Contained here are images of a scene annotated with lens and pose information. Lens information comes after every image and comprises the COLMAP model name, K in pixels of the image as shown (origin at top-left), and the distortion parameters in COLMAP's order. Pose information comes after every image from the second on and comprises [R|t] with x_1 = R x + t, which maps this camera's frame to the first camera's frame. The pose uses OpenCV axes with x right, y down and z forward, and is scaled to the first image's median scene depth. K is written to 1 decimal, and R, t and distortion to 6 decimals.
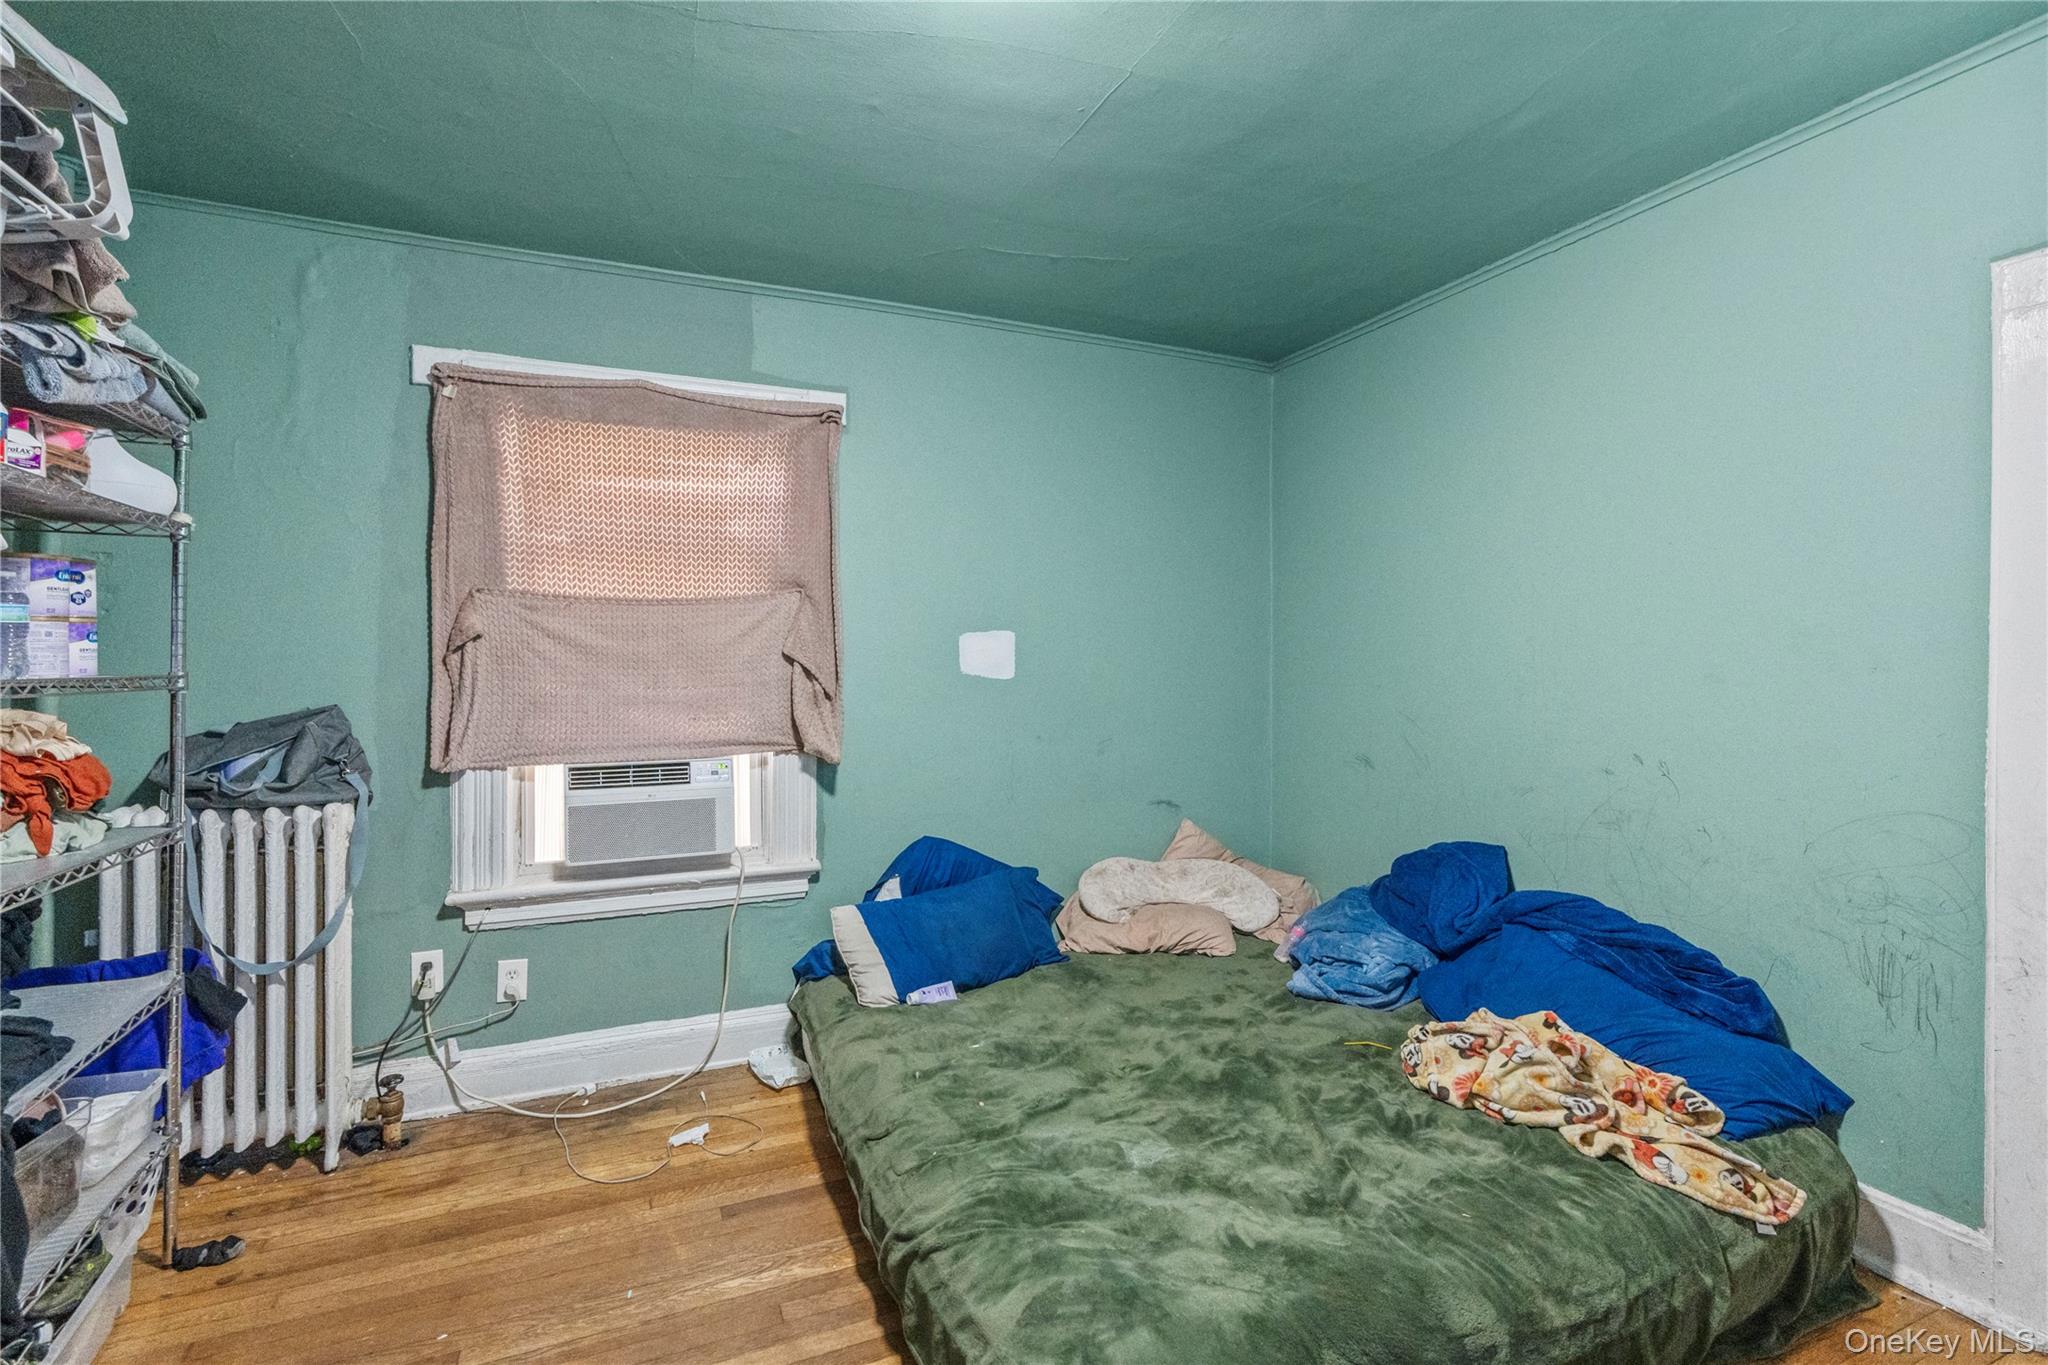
lens RADIAL K [[940.8, 0, 1021.7], [0, 940.8, 674.5], [0, 0, 1]] dist [-0.011113, 0.003533]
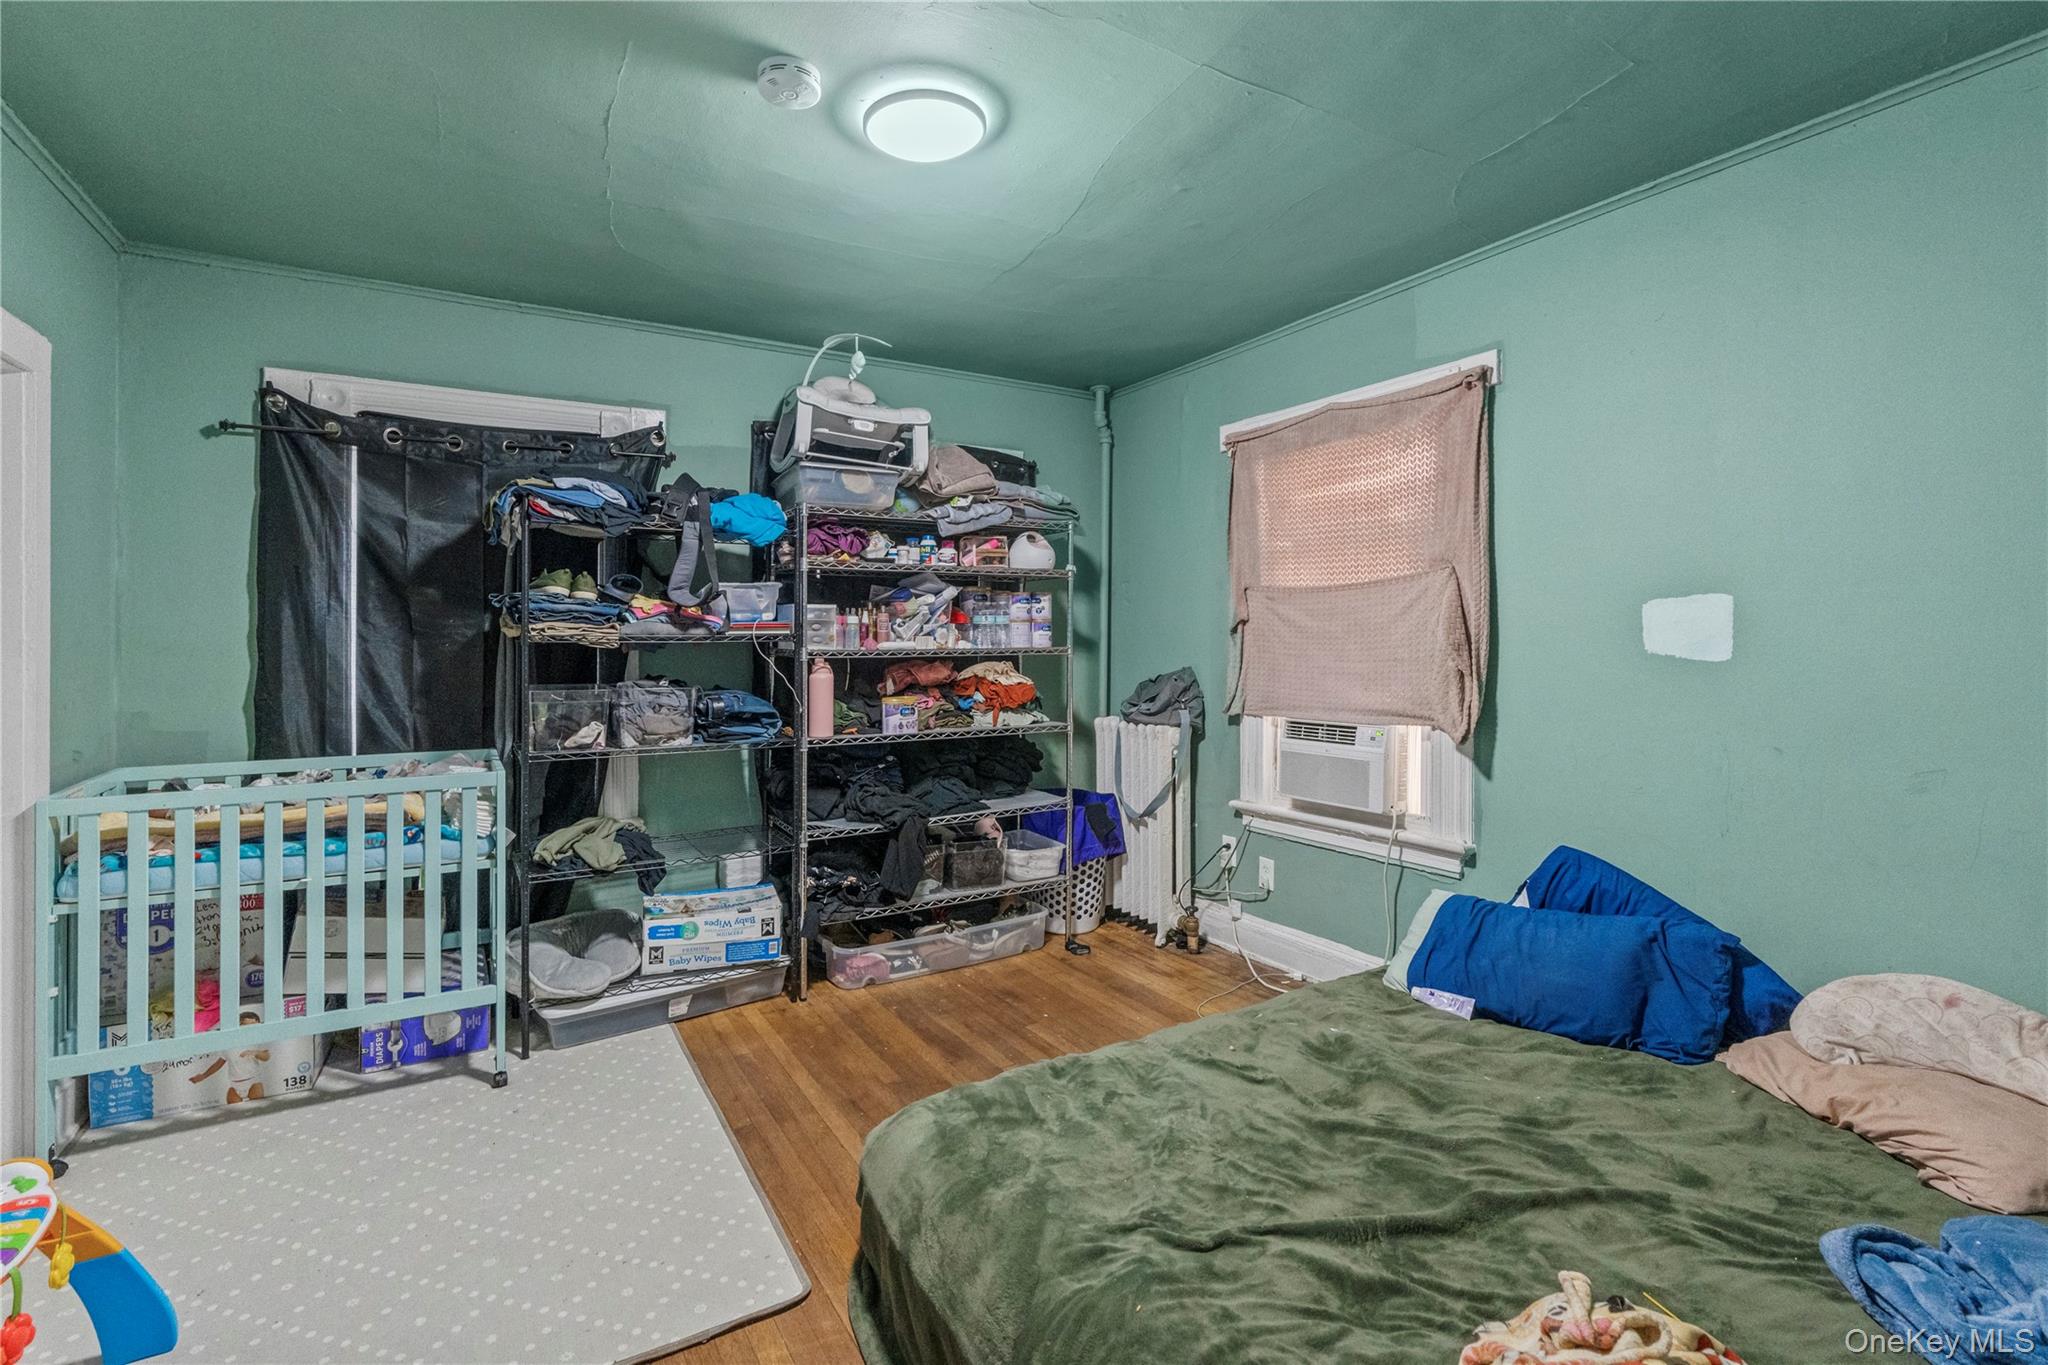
lens RADIAL K [[940.8, 0, 987.7], [0, 940.8, 635.7], [0, 0, 1]] dist [-0.011113, 0.003533]
pose [[0.100705, -0.001979, -0.994914, 0.753935], [-0.005213, 0.999983, -0.002516, -0.012217], [0.994903, 0.005440, 0.100693, 0.451110]]
